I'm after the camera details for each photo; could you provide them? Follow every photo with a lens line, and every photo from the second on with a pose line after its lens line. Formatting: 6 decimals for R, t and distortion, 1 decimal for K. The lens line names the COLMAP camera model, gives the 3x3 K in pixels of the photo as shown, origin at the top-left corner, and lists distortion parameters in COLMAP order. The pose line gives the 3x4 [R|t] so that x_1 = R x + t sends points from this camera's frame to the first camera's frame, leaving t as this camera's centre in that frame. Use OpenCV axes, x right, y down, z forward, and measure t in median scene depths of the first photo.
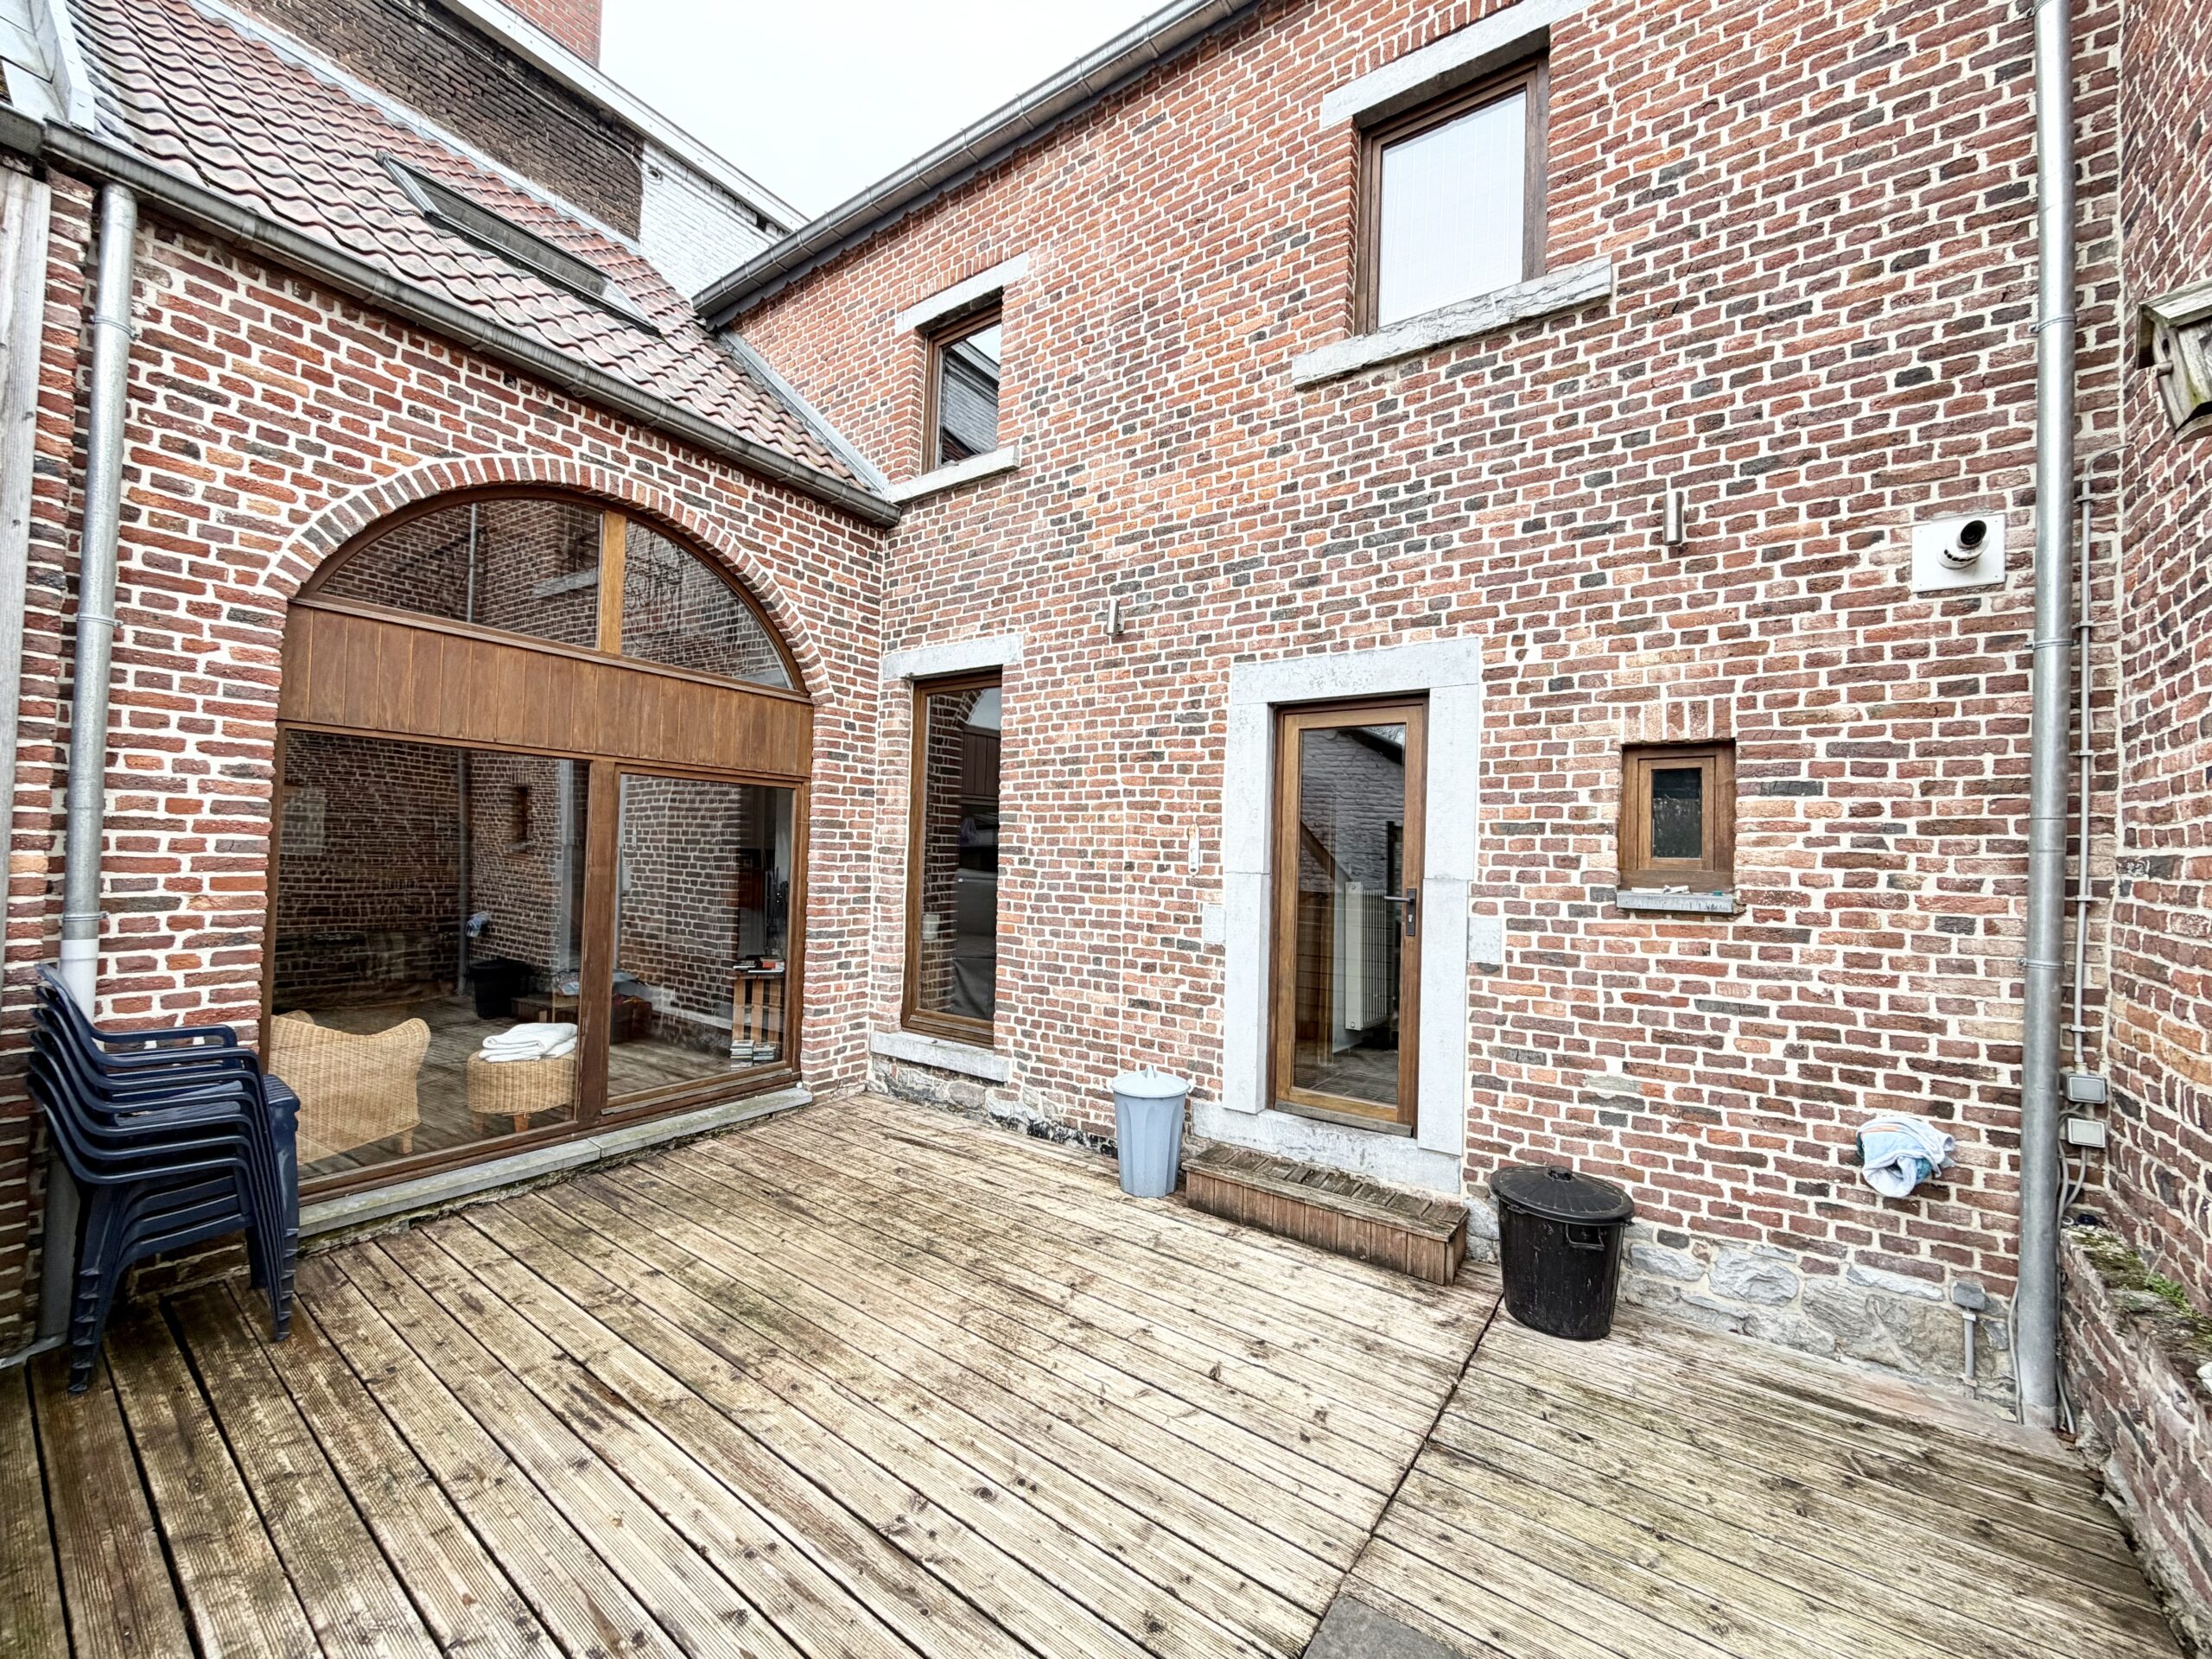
lens RADIAL K [[879.0, 0, 1106.5], [0, 879.0, 828.5], [0, 0, 1]] dist [0.000130, -0.000323]
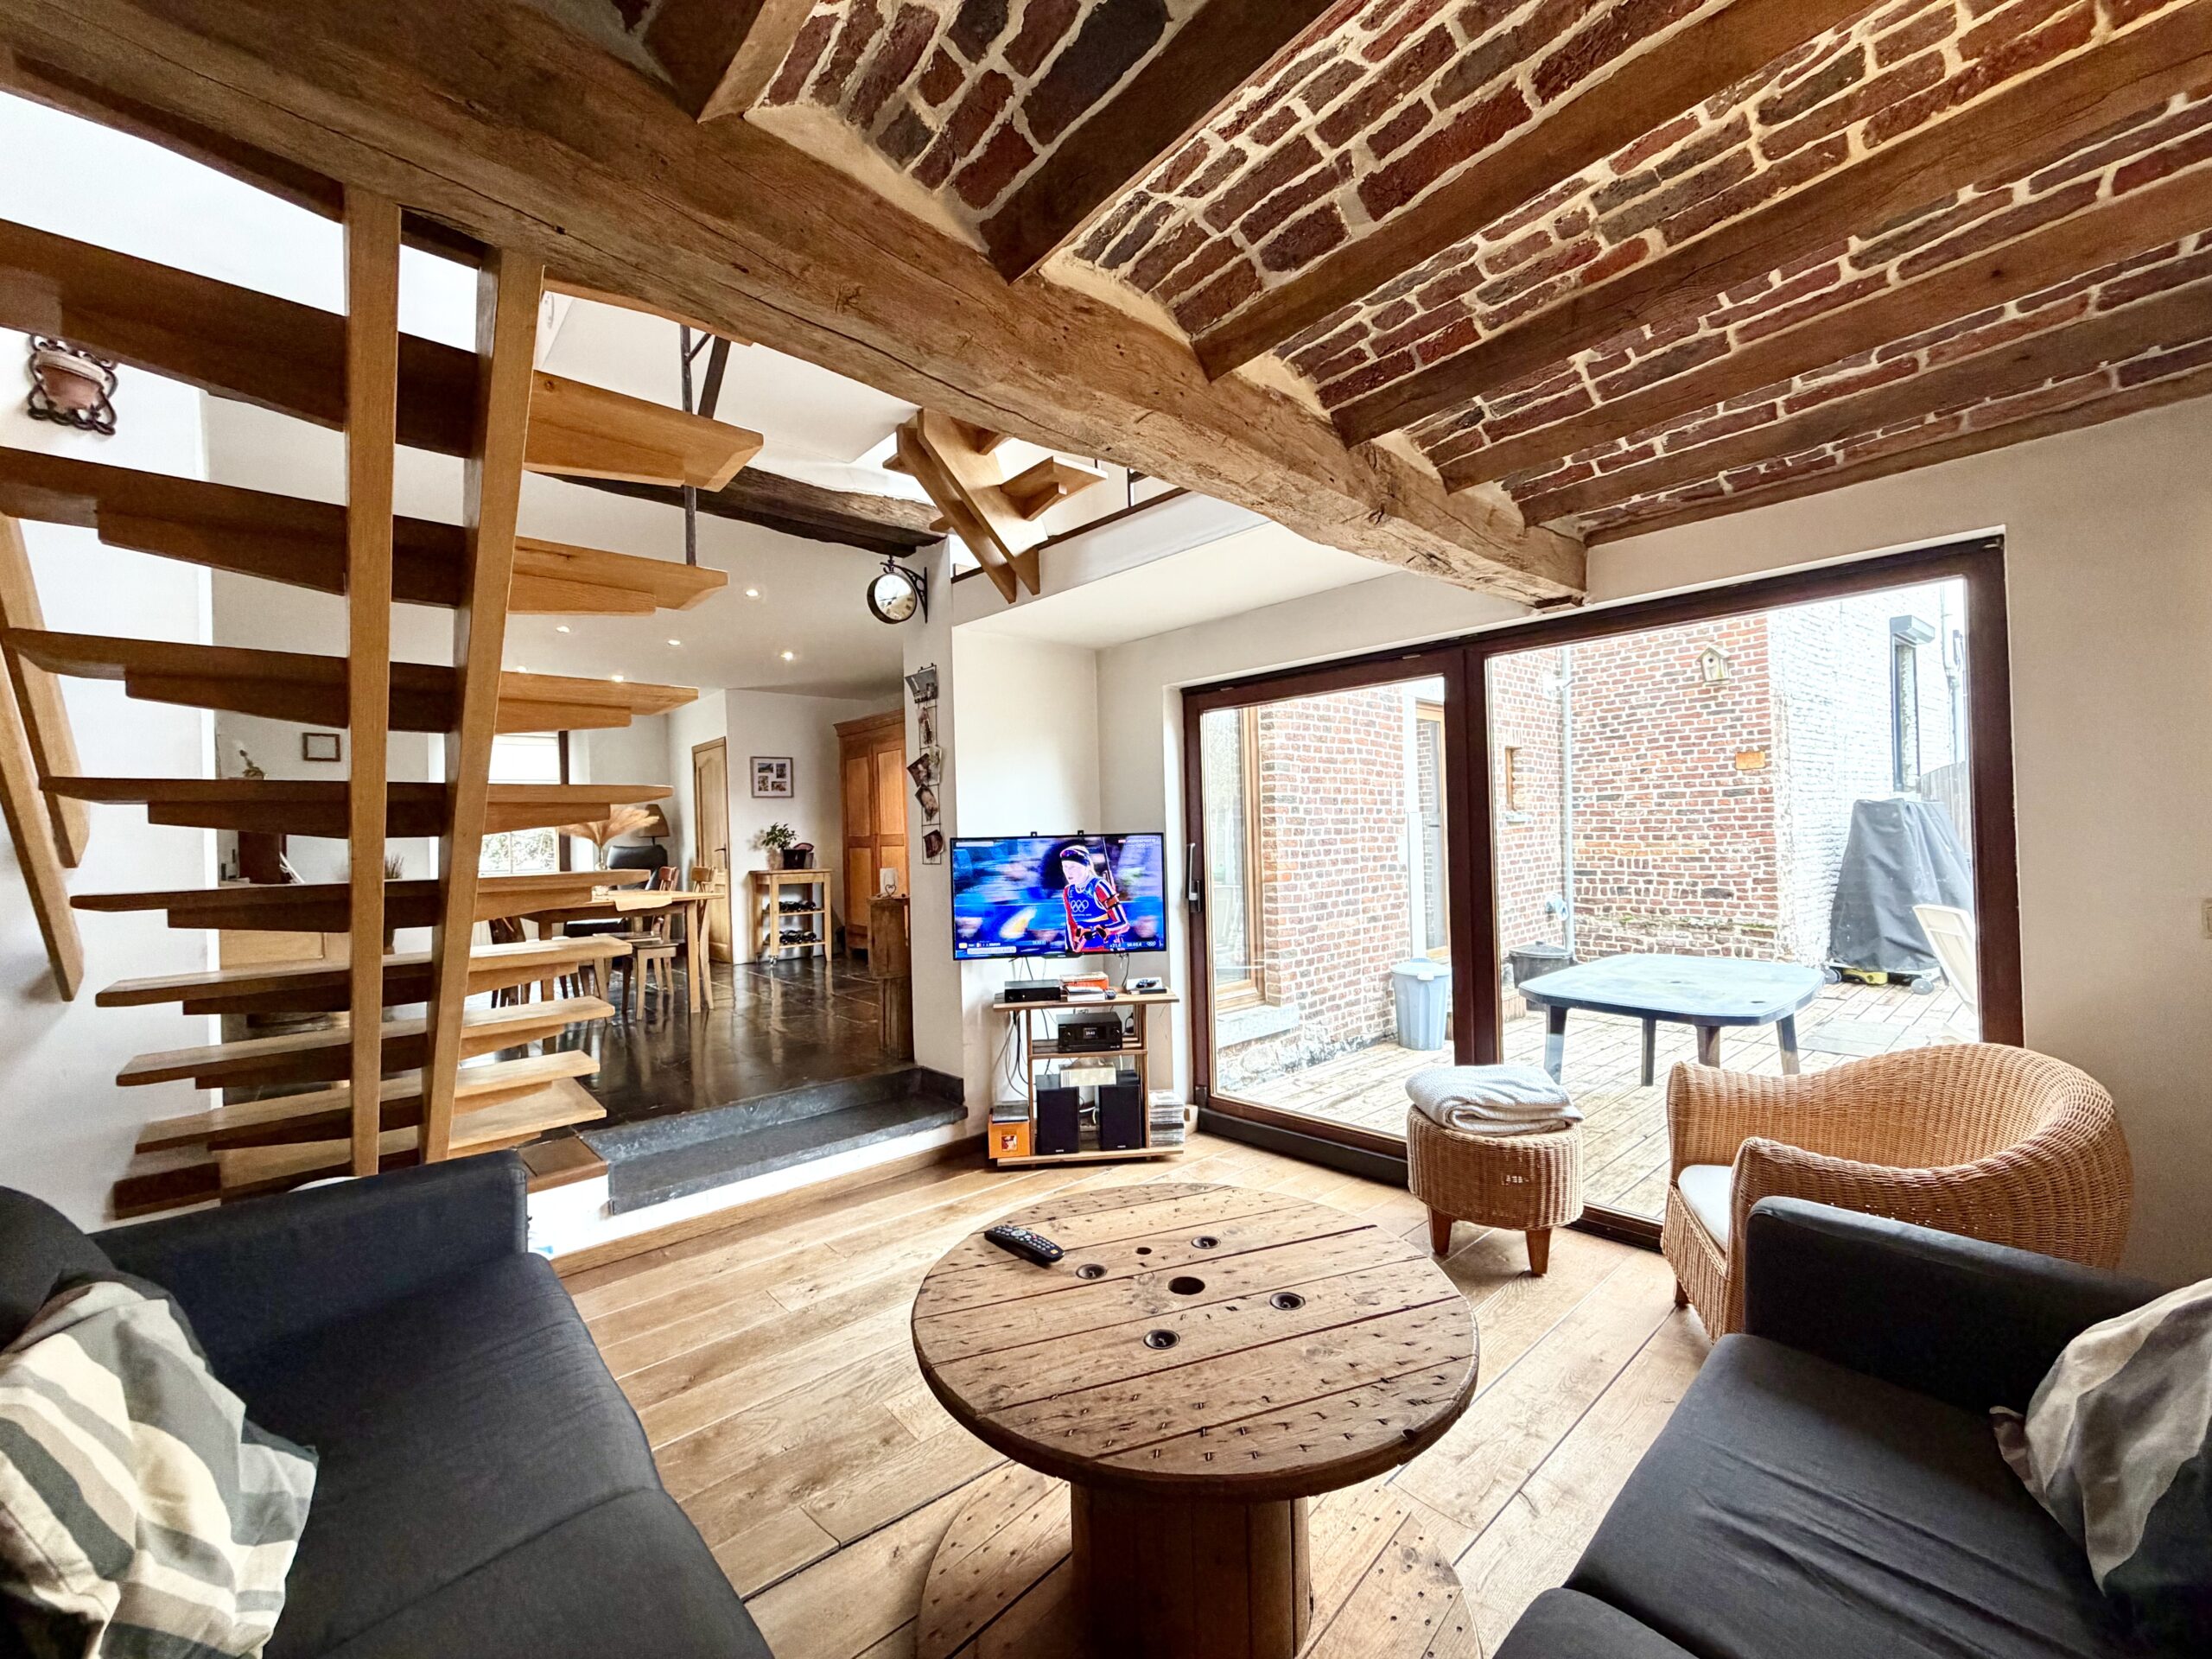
lens RADIAL K [[879.0, 0, 1107.6], [0, 879.0, 835.6], [0, 0, 1]] dist [0.000130, -0.000323]
pose [[0.215490, -0.027760, 0.976111, -1.215505], [0.010021, 0.999606, 0.026216, 0.040592], [-0.976455, 0.004133, 0.215683, 1.049168]]
